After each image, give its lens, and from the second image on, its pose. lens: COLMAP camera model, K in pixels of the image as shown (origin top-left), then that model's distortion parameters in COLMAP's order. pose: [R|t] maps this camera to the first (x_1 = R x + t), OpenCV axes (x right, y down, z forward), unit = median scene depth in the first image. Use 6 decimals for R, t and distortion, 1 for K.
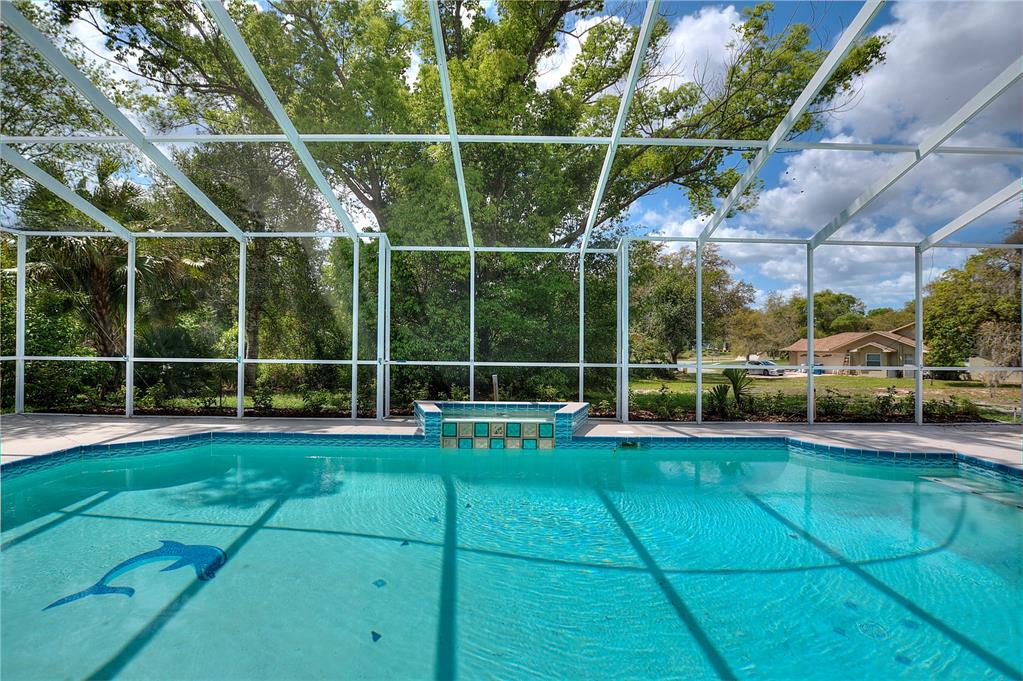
lens RADIAL K [[467.8, 0, 511.6], [0, 467.8, 335.8], [0, 0, 1]] dist [0.003552, 0.000302]
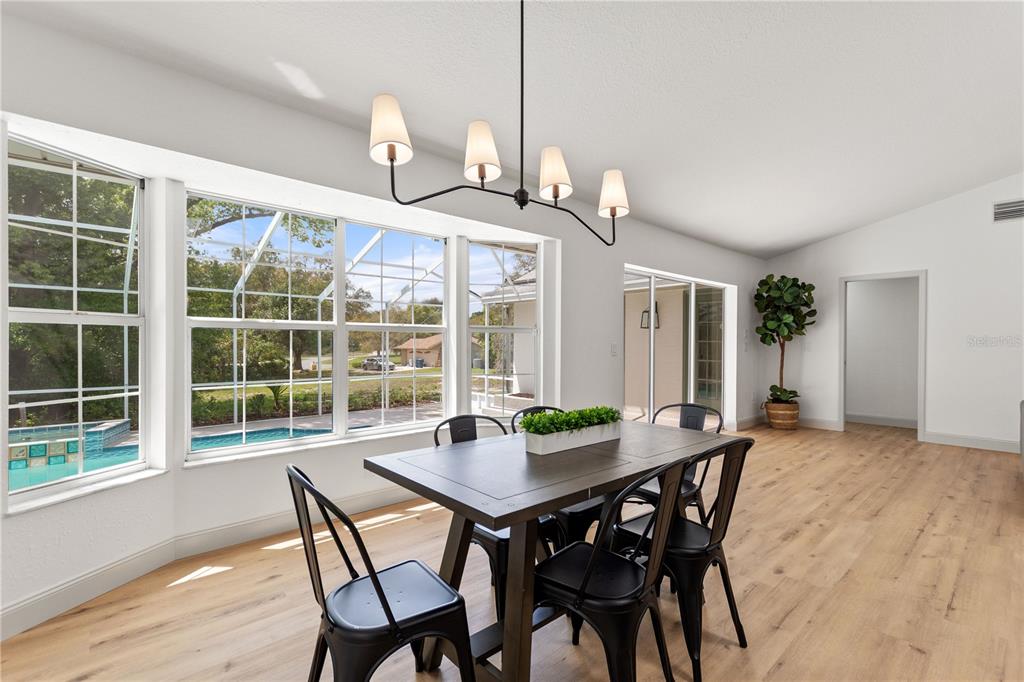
lens RADIAL K [[468.3, 0, 512.5], [0, 468.3, 340.3], [0, 0, 1]] dist [0.003552, 0.000302]
pose [[0.743871, -0.000855, 0.668322, 0.089838], [-0.013272, 0.999783, 0.016051, -0.101874], [-0.668191, -0.020810, 0.743699, -0.614828]]
